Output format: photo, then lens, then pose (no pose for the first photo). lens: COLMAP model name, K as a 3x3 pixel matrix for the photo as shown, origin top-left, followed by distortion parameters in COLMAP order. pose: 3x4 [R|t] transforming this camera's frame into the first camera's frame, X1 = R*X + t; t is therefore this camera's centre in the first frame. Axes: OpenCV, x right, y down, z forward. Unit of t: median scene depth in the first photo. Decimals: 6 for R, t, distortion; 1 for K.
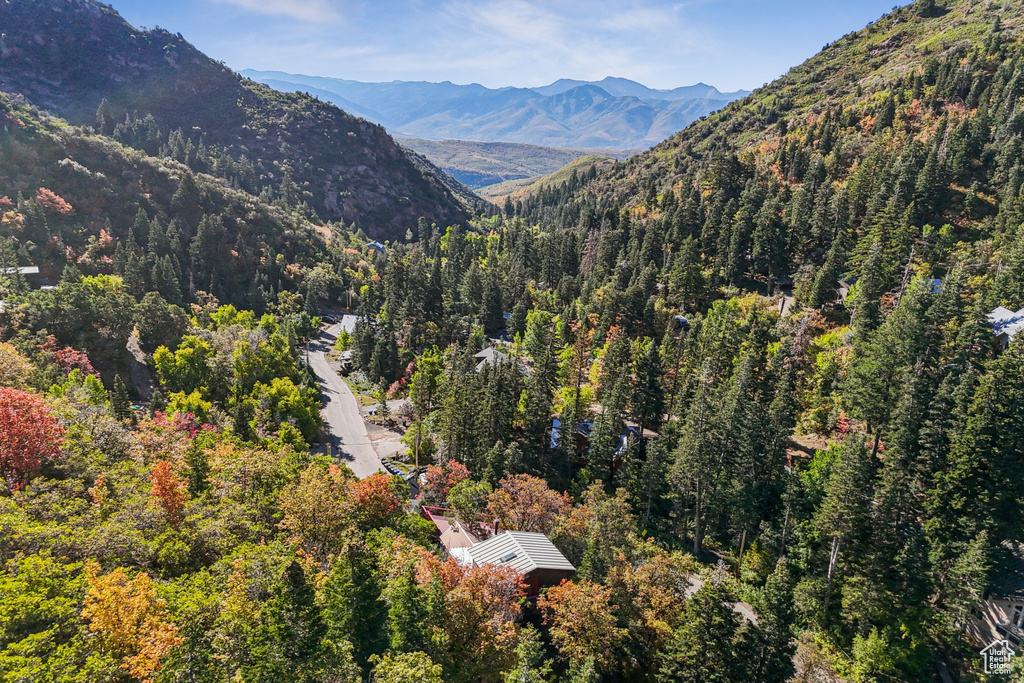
lens RADIAL K [[789.1, 0, 510.7], [0, 789.1, 341.4], [0, 0, 1]] dist [0.052693, -0.041111]
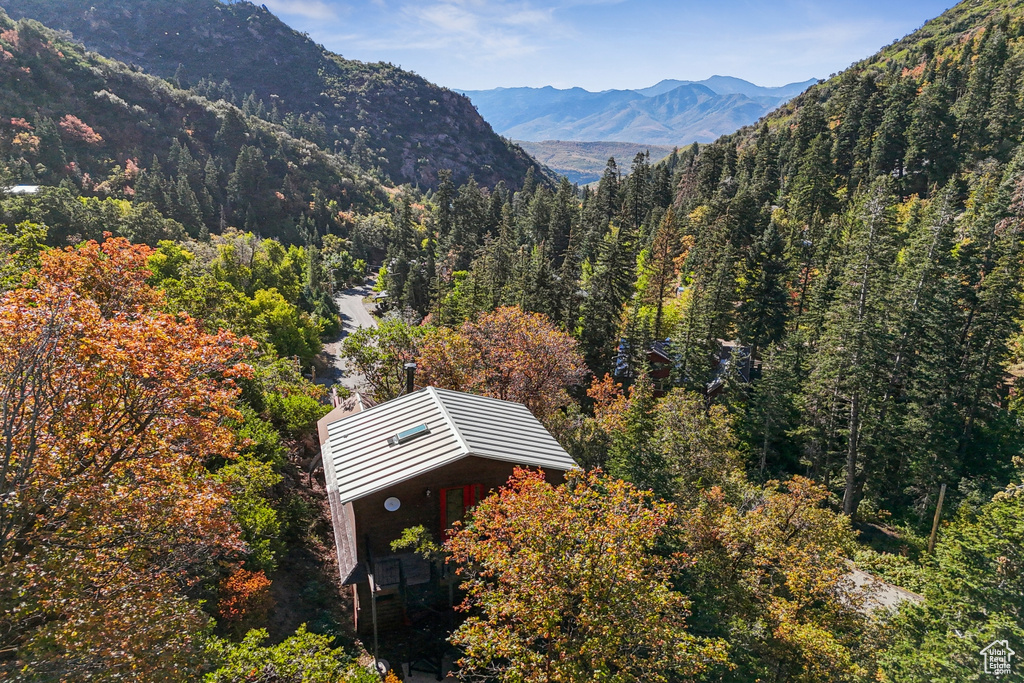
lens RADIAL K [[789.1, 0, 506.5], [0, 789.1, 337.8], [0, 0, 1]] dist [0.052693, -0.041111]
pose [[0.991543, 0.012942, -0.129132, 0.019872], [-0.014412, 0.999842, -0.010453, 0.048909], [0.128976, 0.012226, 0.991572, 0.133716]]
